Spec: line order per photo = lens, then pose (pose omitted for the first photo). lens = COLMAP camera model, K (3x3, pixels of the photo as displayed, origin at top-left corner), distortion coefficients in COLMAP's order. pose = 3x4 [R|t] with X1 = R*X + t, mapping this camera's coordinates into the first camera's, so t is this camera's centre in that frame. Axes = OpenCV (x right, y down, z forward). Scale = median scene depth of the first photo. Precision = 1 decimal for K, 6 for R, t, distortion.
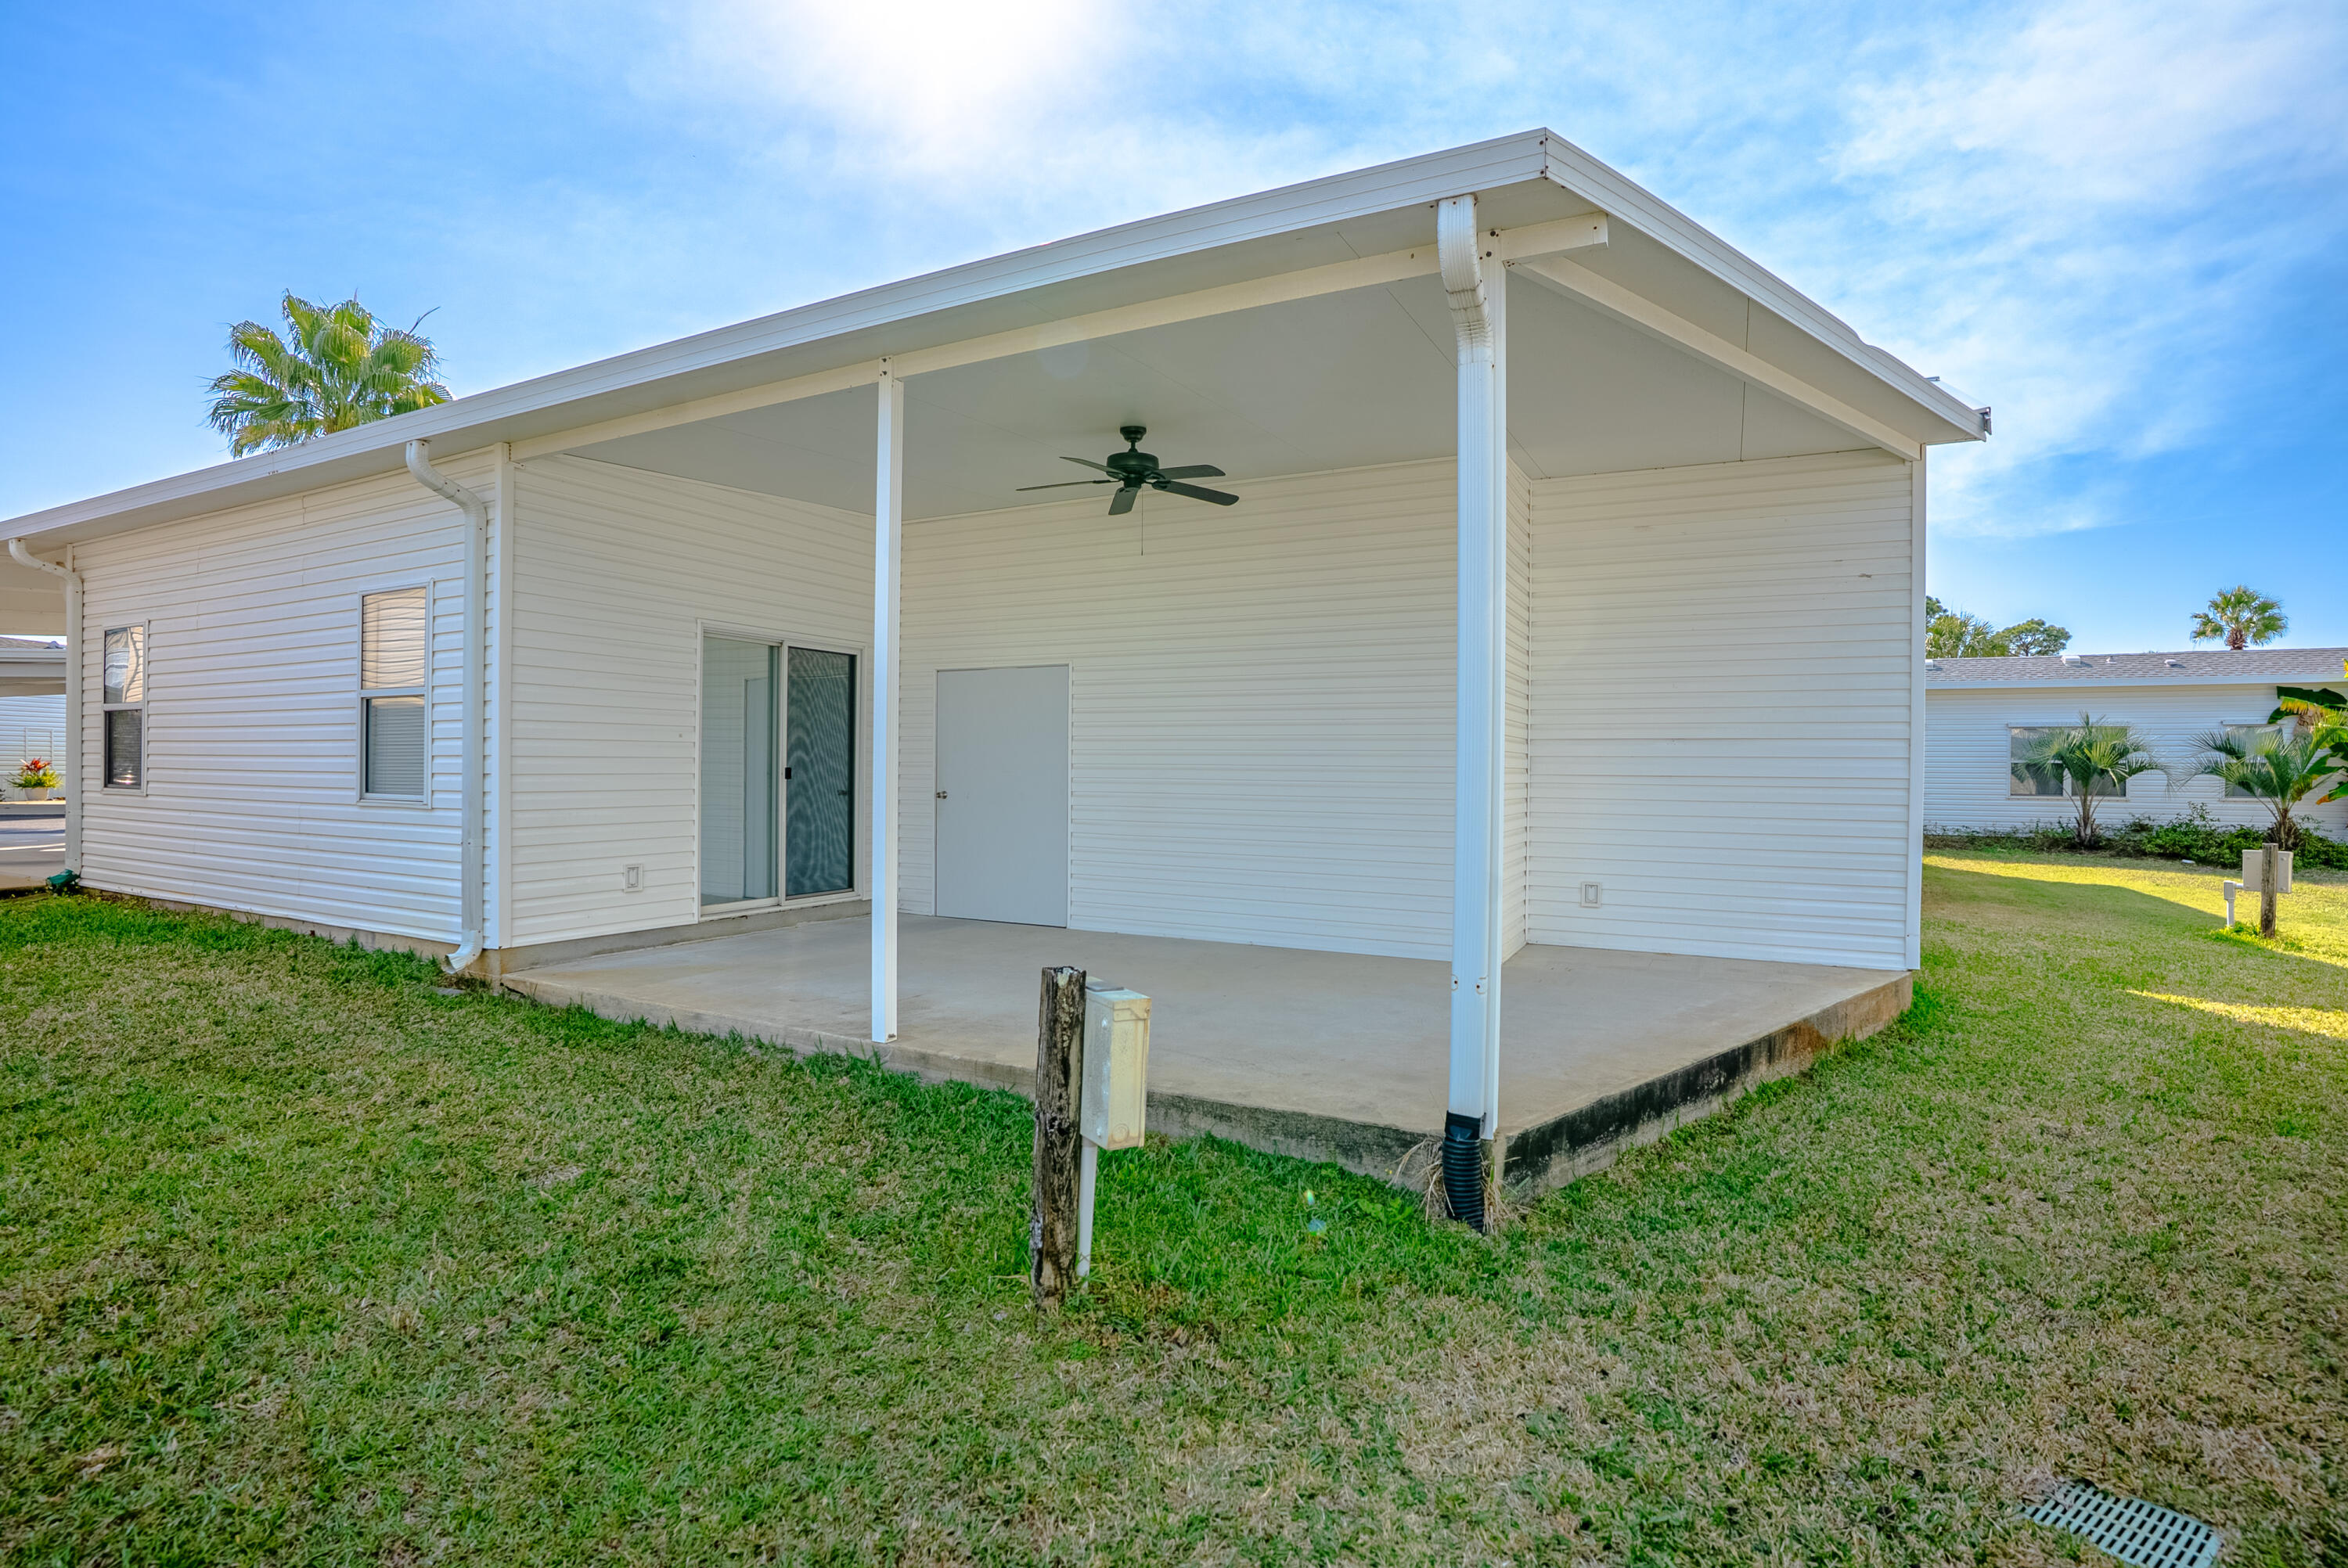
lens RADIAL K [[1110.0, 0, 1180.7], [0, 1110.0, 789.2], [0, 0, 1]] dist [-0.079090, 0.032452]
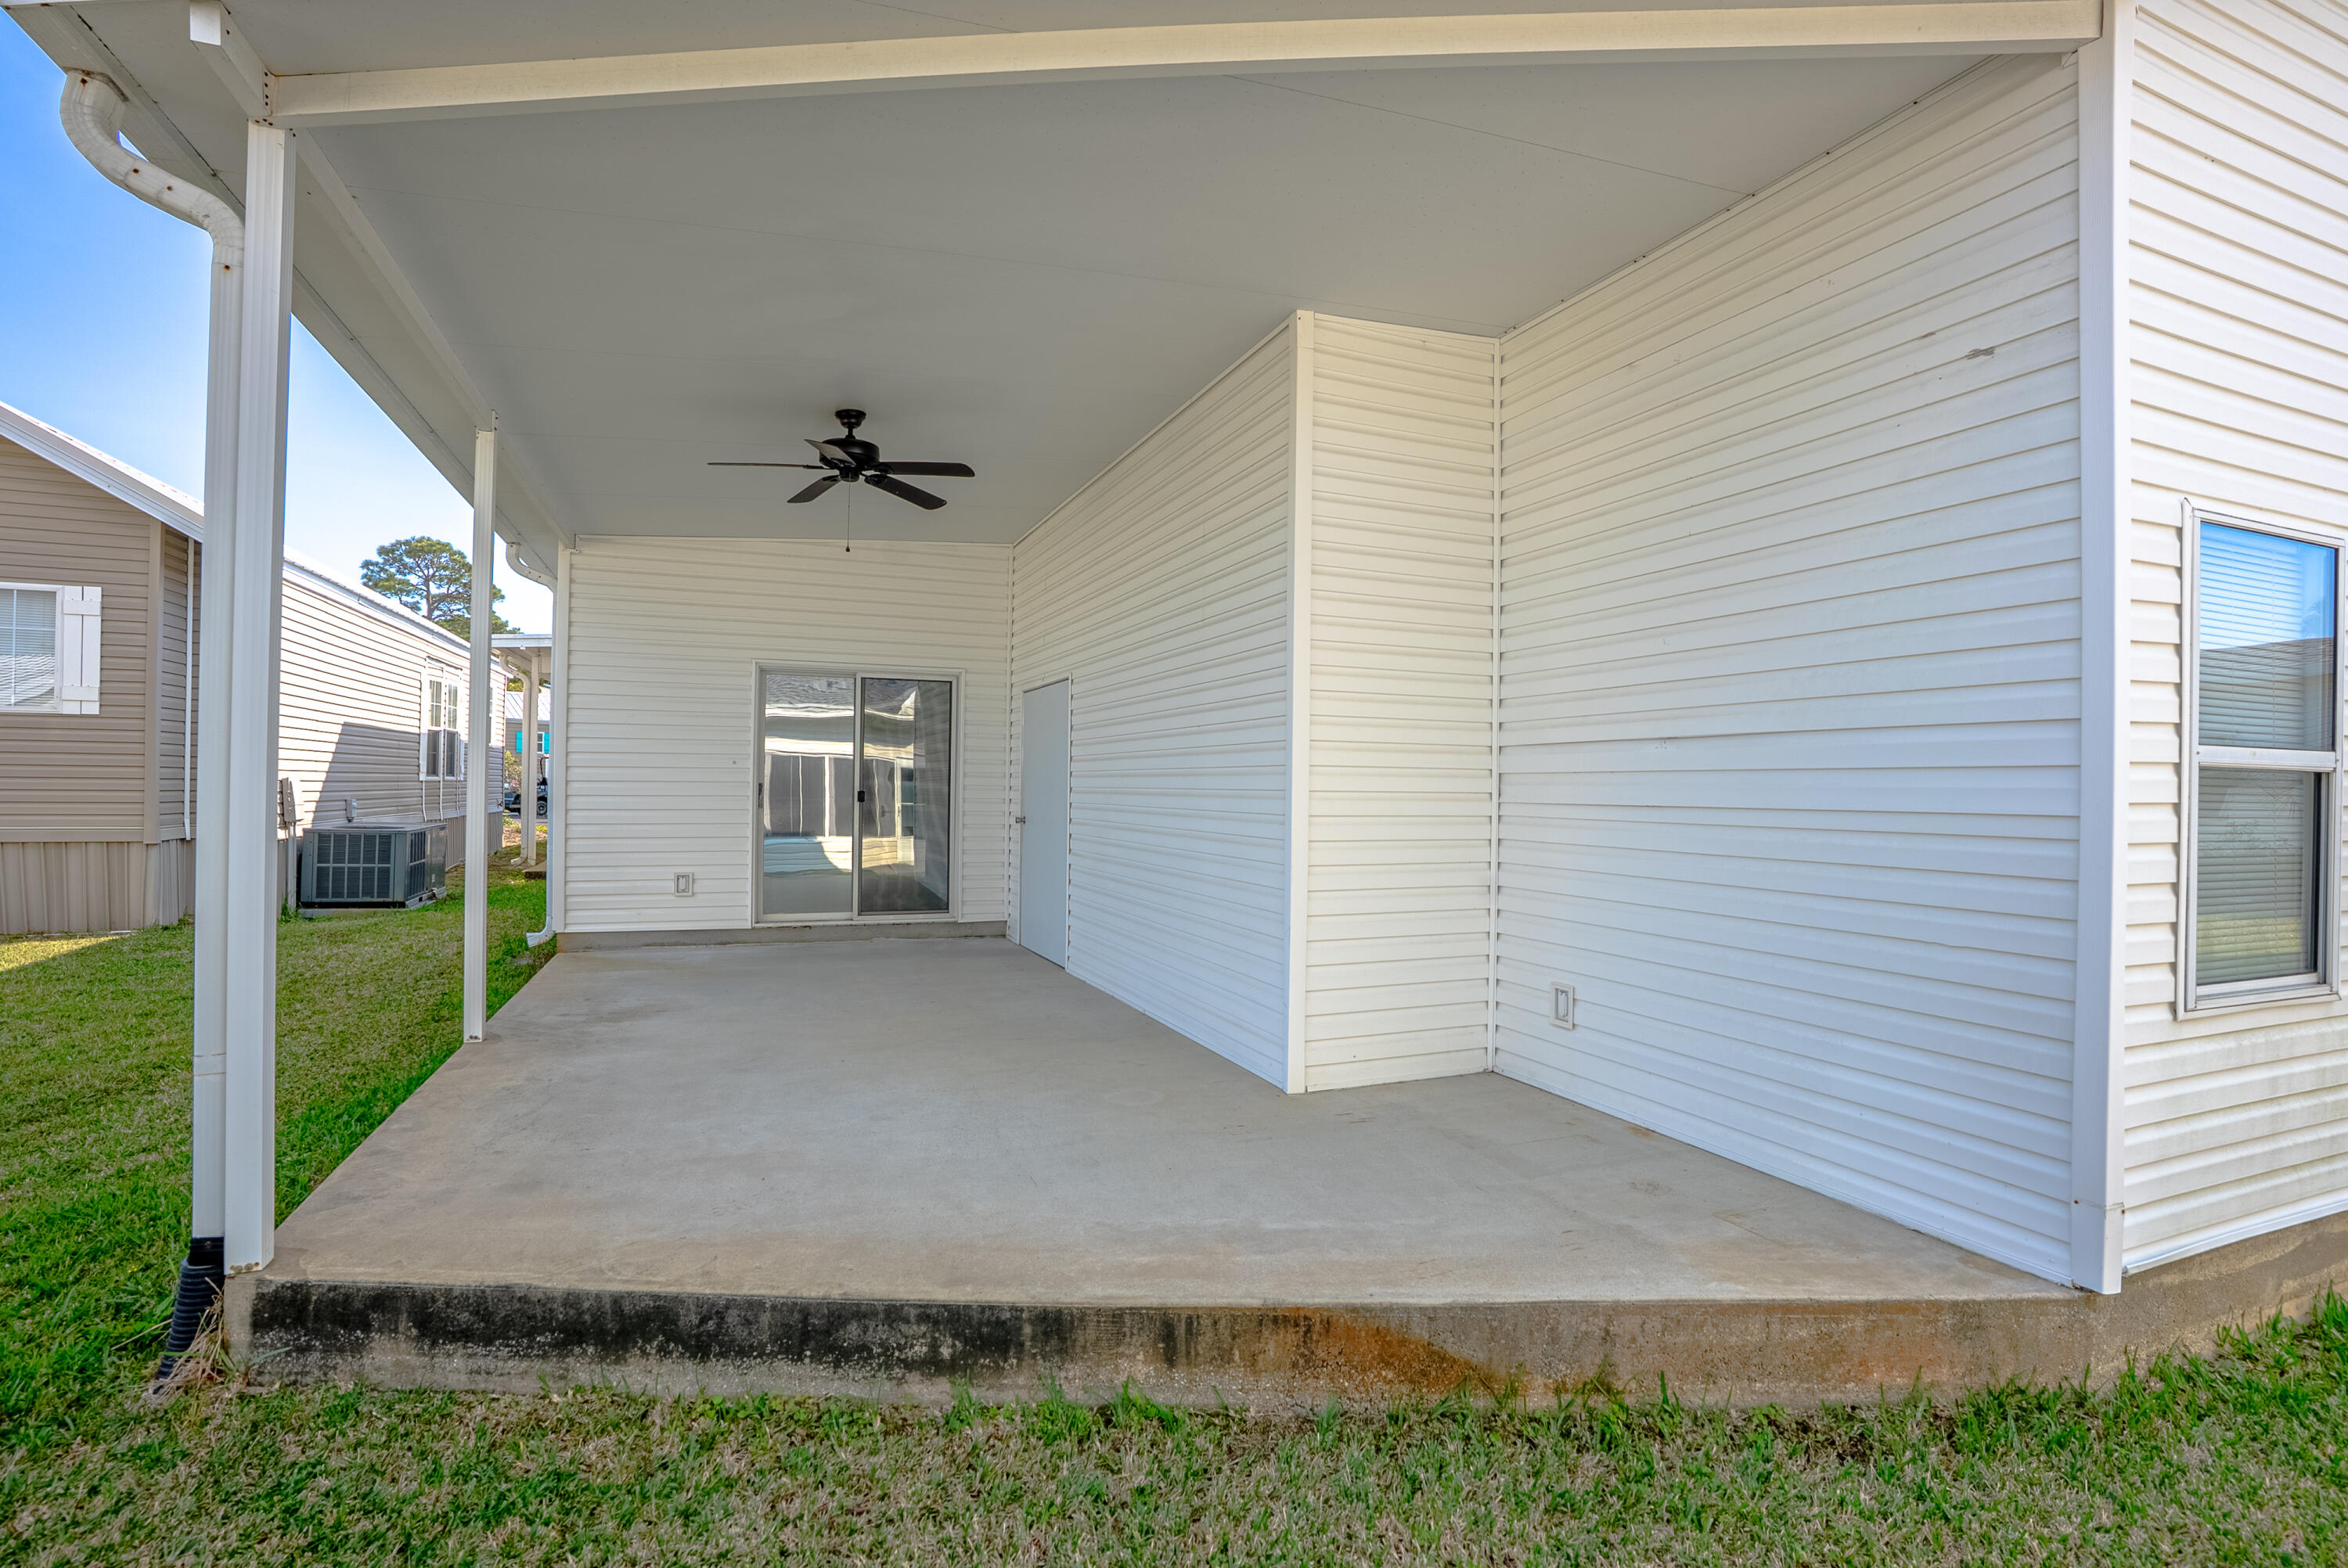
lens RADIAL K [[1110.0, 0, 1180.7], [0, 1110.0, 789.2], [0, 0, 1]] dist [-0.079090, 0.032452]
pose [[0.753309, -0.000656, -0.657666, 0.682133], [-0.015412, 0.999707, -0.018651, -0.007417], [0.657486, 0.024186, 0.753079, 0.468621]]
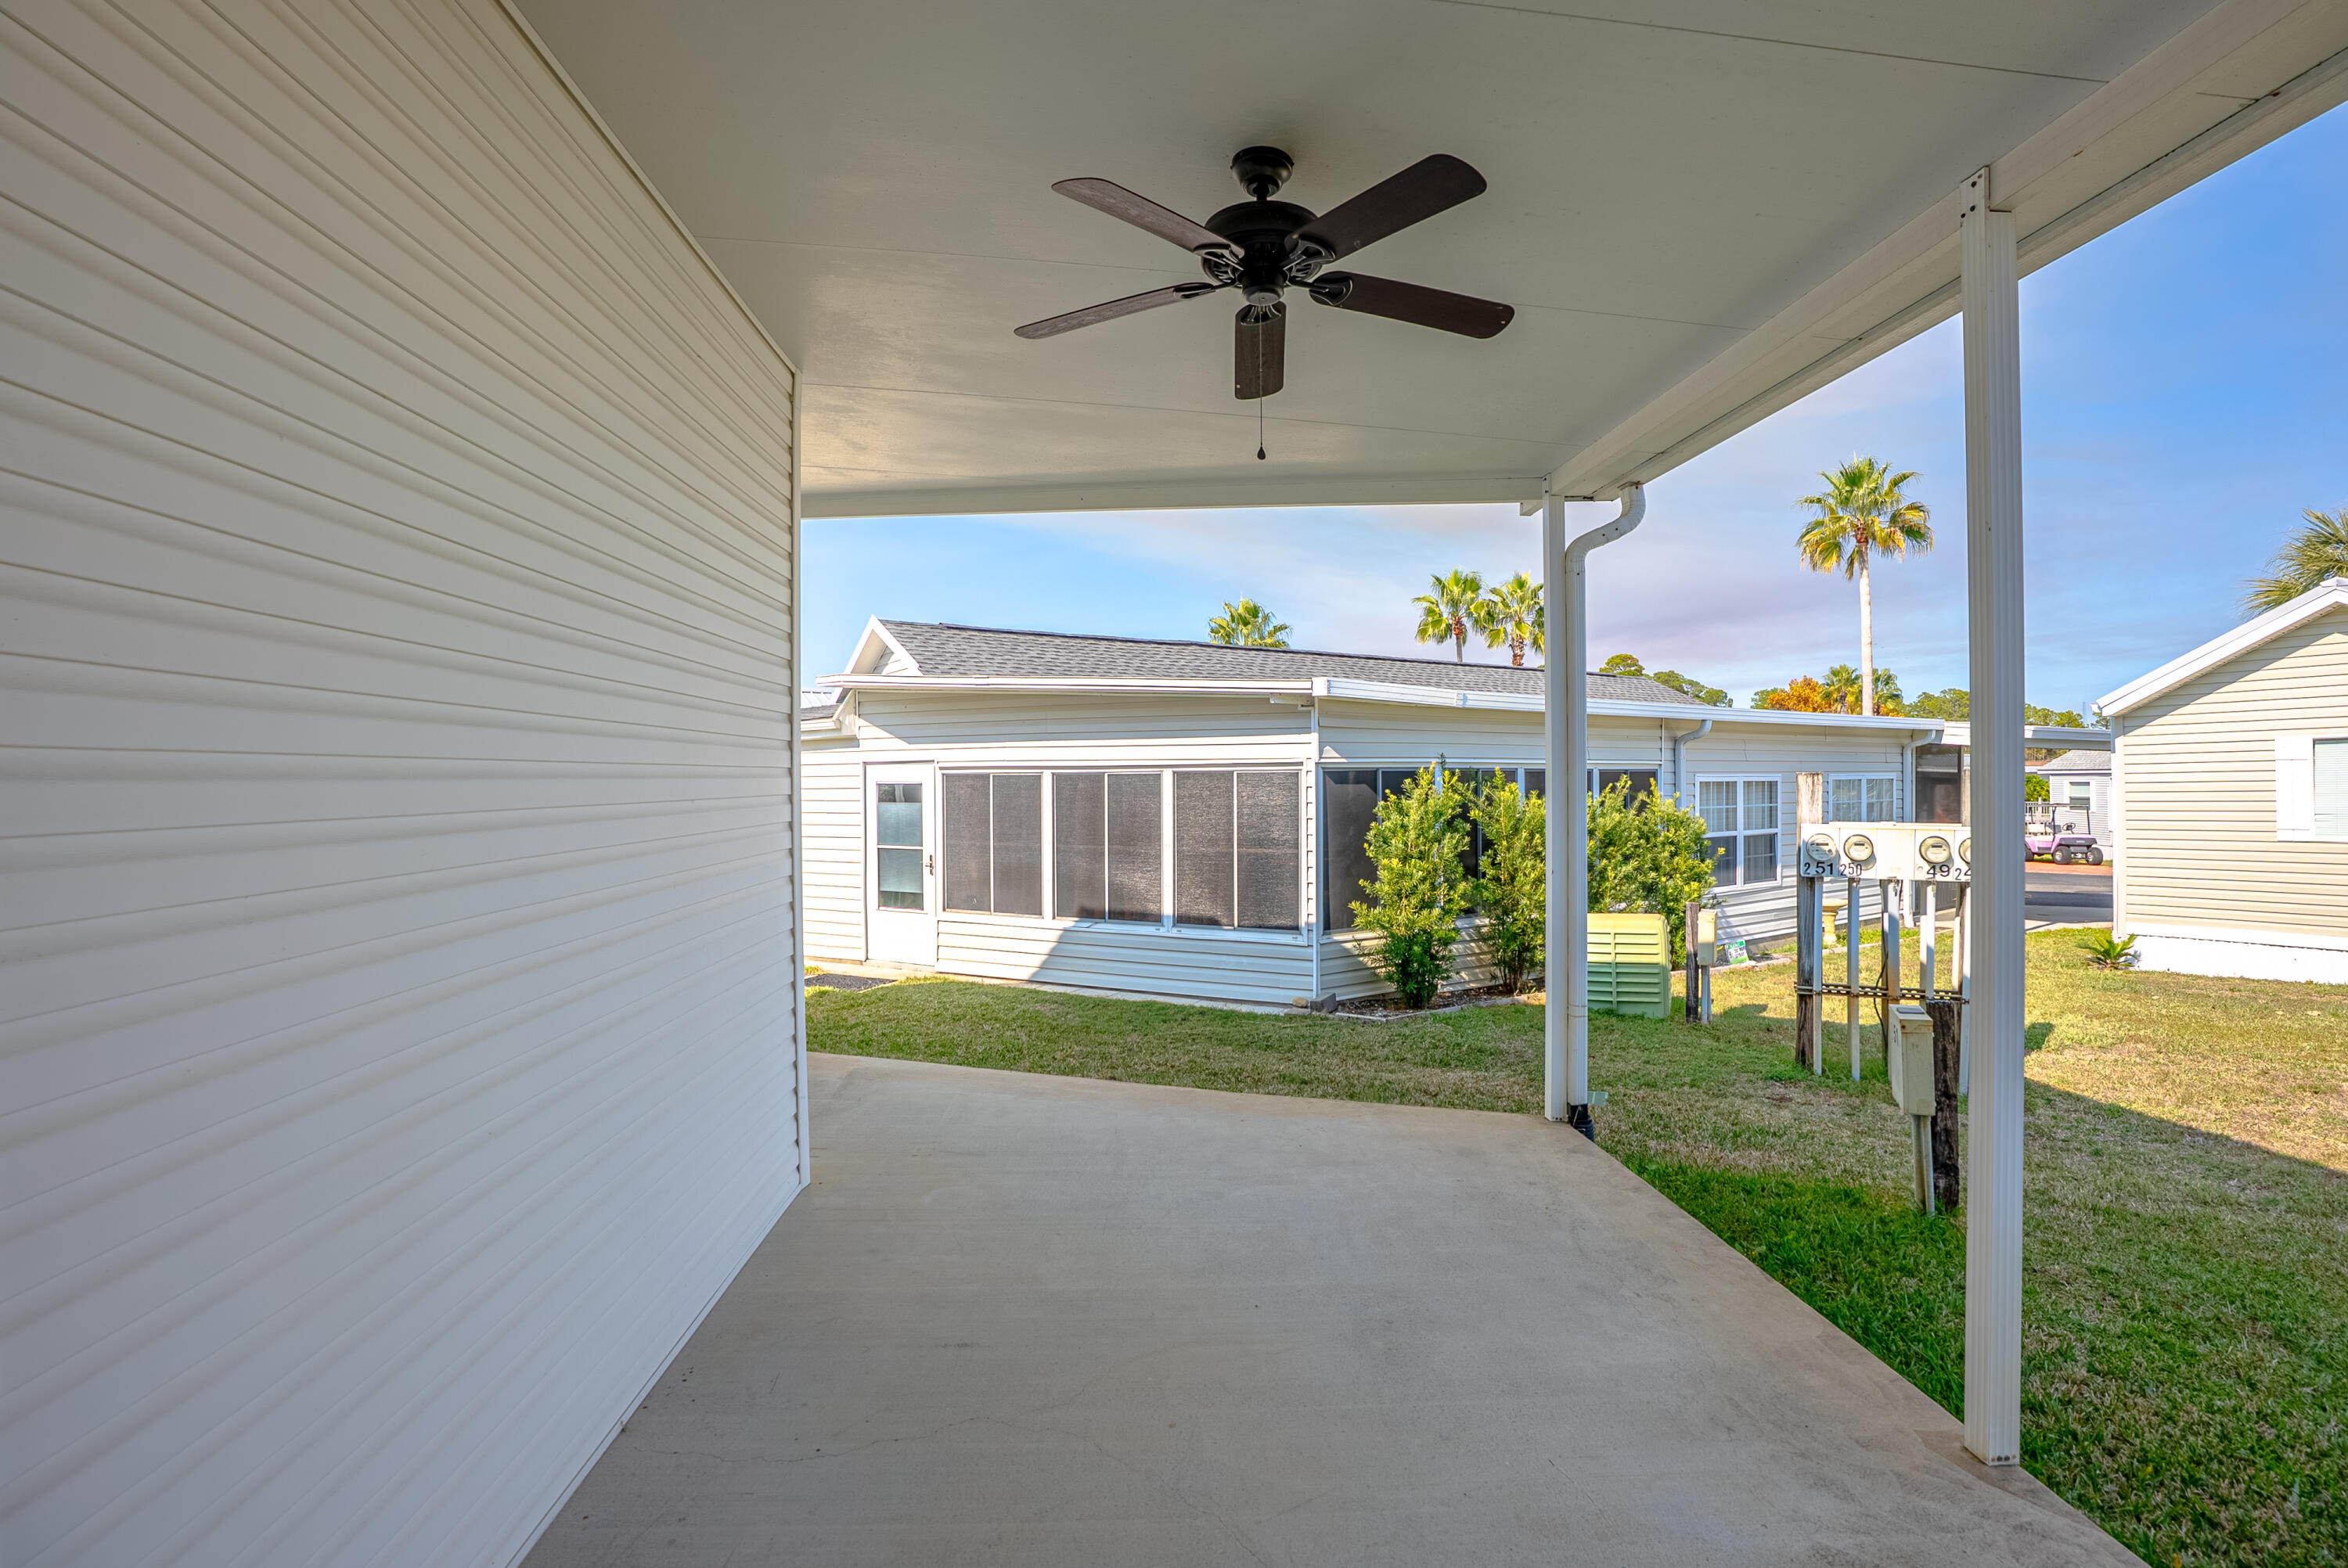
lens RADIAL K [[1110.0, 0, 1180.7], [0, 1110.0, 789.2], [0, 0, 1]] dist [-0.079090, 0.032452]
pose [[-0.498531, -0.014808, 0.866745, -0.371621], [0.013061, 0.999612, 0.024591, -0.080894], [-0.866773, 0.023580, -0.498144, 1.142694]]
